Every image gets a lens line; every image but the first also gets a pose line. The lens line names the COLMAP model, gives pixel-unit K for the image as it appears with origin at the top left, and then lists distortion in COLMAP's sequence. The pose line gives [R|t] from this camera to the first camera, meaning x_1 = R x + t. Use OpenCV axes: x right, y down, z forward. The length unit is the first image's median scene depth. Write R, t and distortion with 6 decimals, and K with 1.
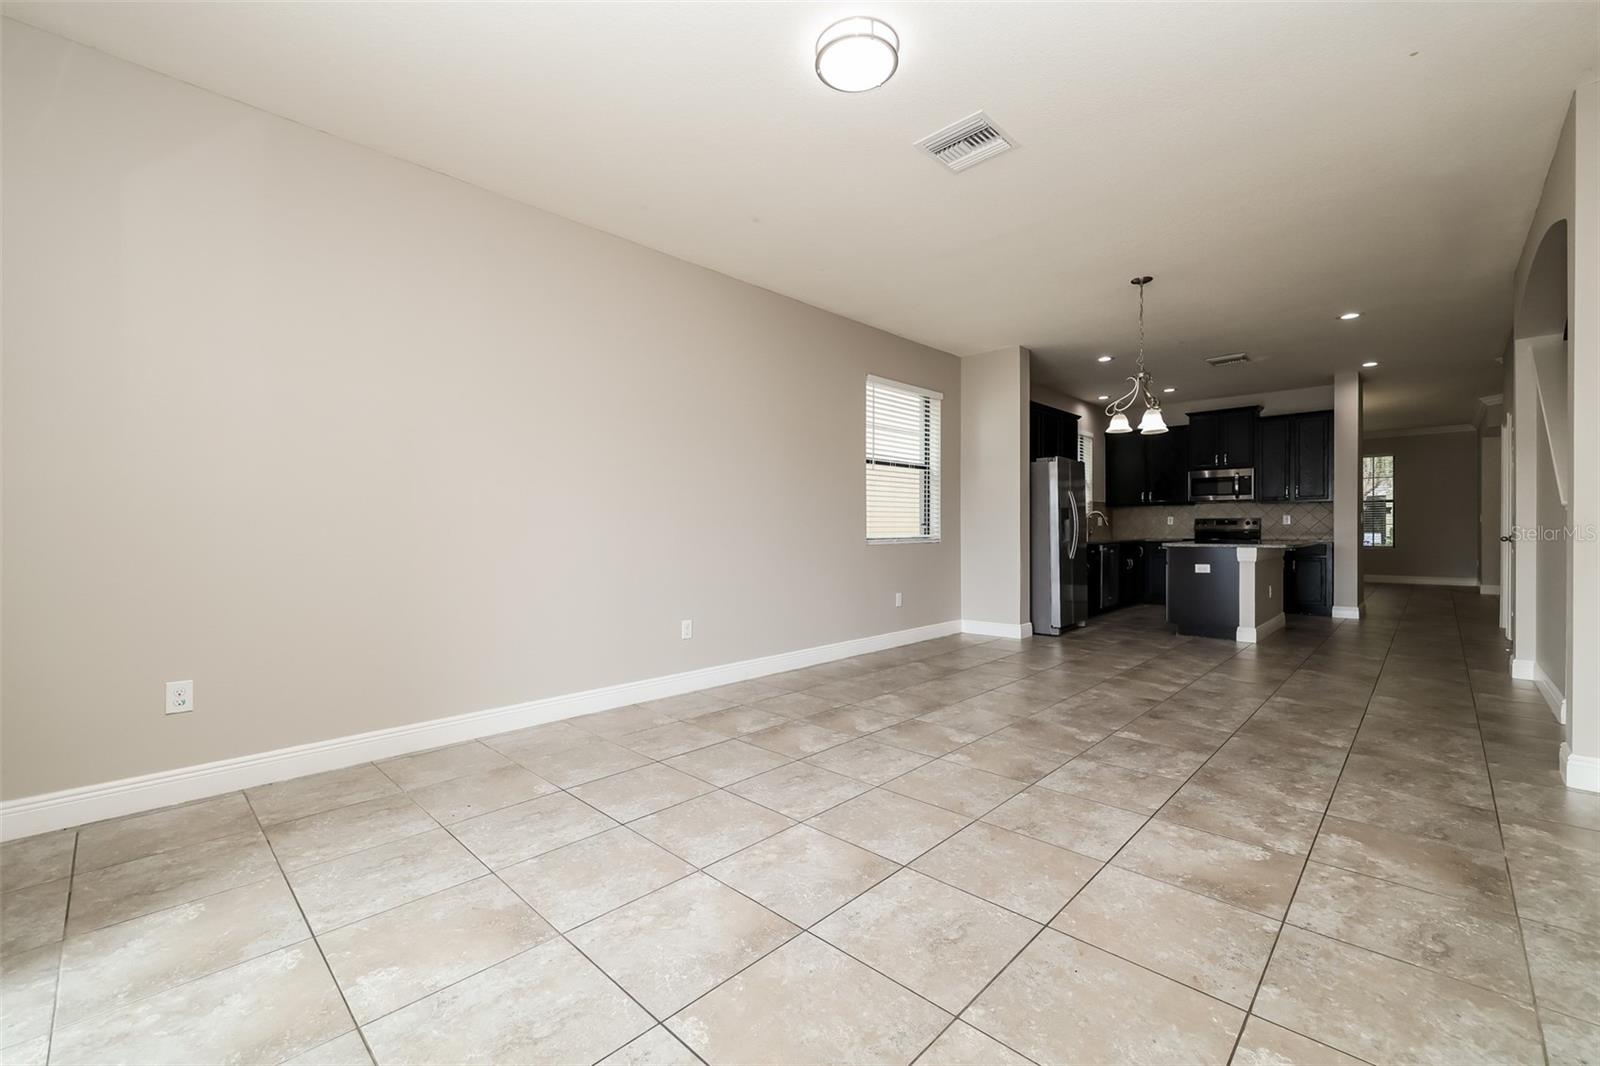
lens RADIAL K [[646.0, 0, 806.1], [0, 646.0, 540.1], [0, 0, 1]] dist [0.002834, -0.000434]
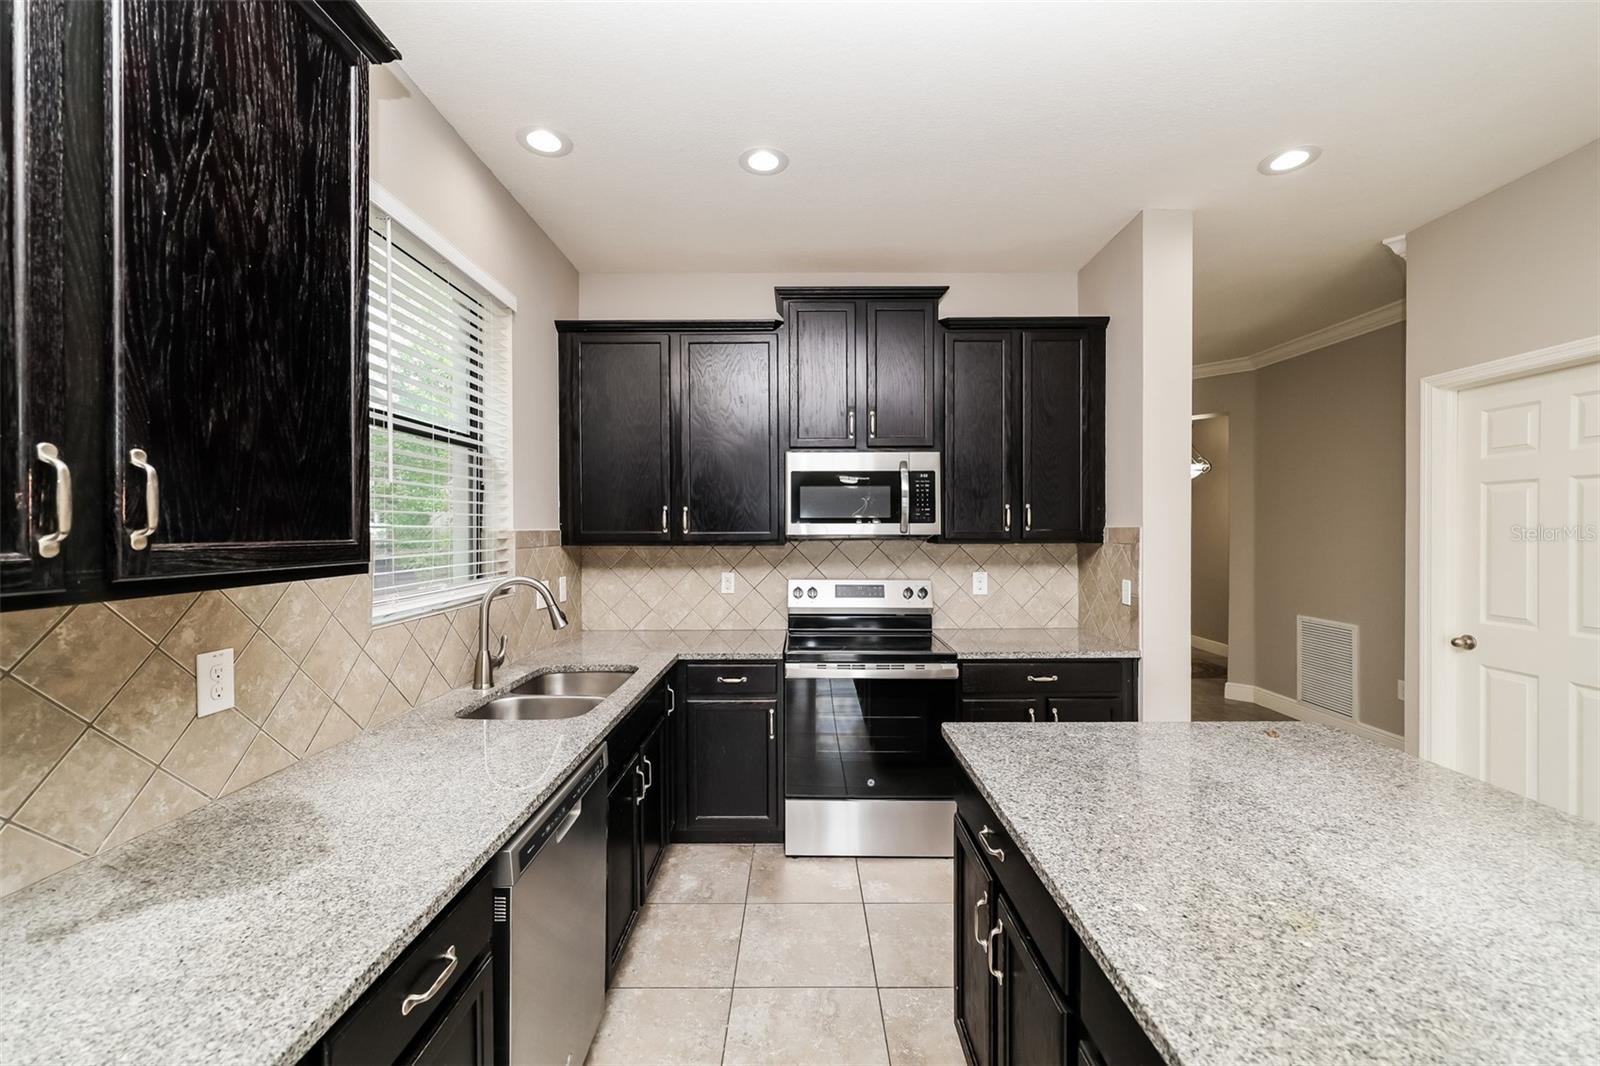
lens RADIAL K [[646.0, 0, 798.2], [0, 646.0, 537.4], [0, 0, 1]] dist [0.002834, -0.000434]
pose [[0.722159, -0.005989, 0.691701, 0.373286], [0.014879, 0.999866, -0.006877, -0.059833], [-0.691567, 0.015258, 0.722151, 0.784878]]
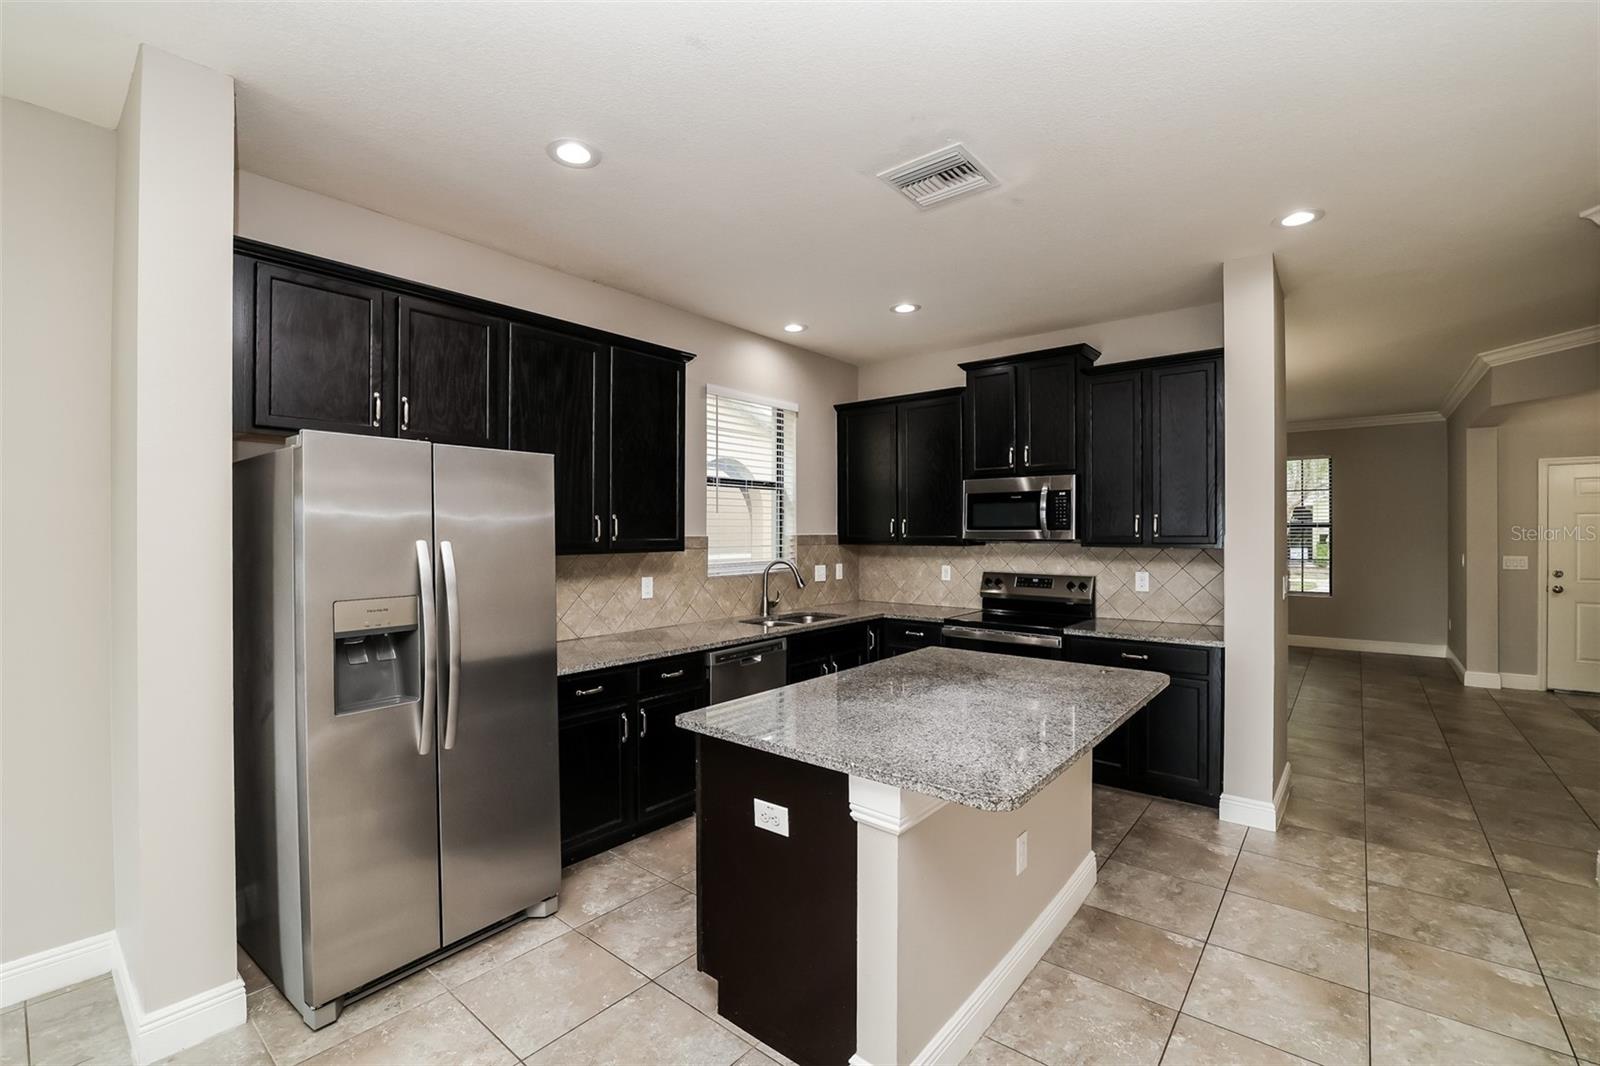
lens RADIAL K [[692.1, 0, 799.1], [0, 692.1, 535.3], [0, 0, 1]] dist [-0.010962, -0.000094]
pose [[0.995791, 0.003559, 0.091580, 0.440783], [-0.002028, 0.999857, -0.016806, -0.057010], [-0.091626, 0.016550, 0.995656, 0.508785]]
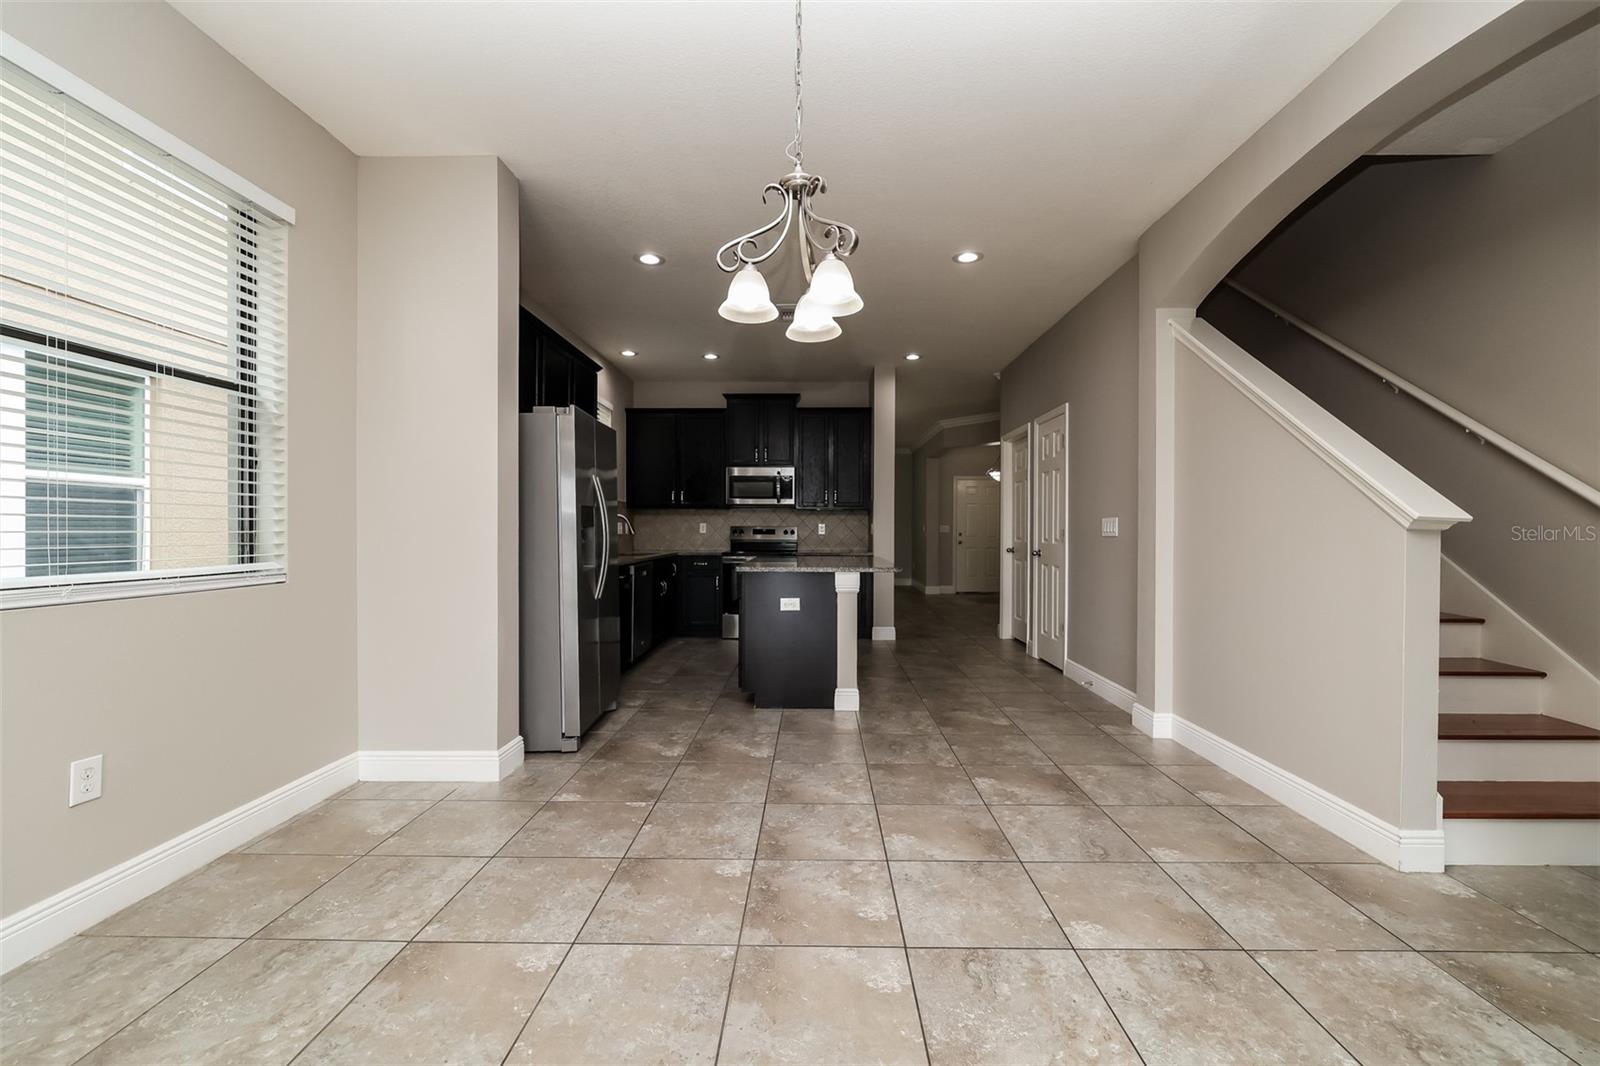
lens RADIAL K [[646.0, 0, 806.3], [0, 646.0, 533.8], [0, 0, 1]] dist [0.002834, -0.000434]
pose [[0.732398, 0.004781, 0.680860, 0.130232], [0.004413, 0.999921, -0.011768, -0.014714], [-0.680862, 0.011623, 0.732319, 0.373623]]
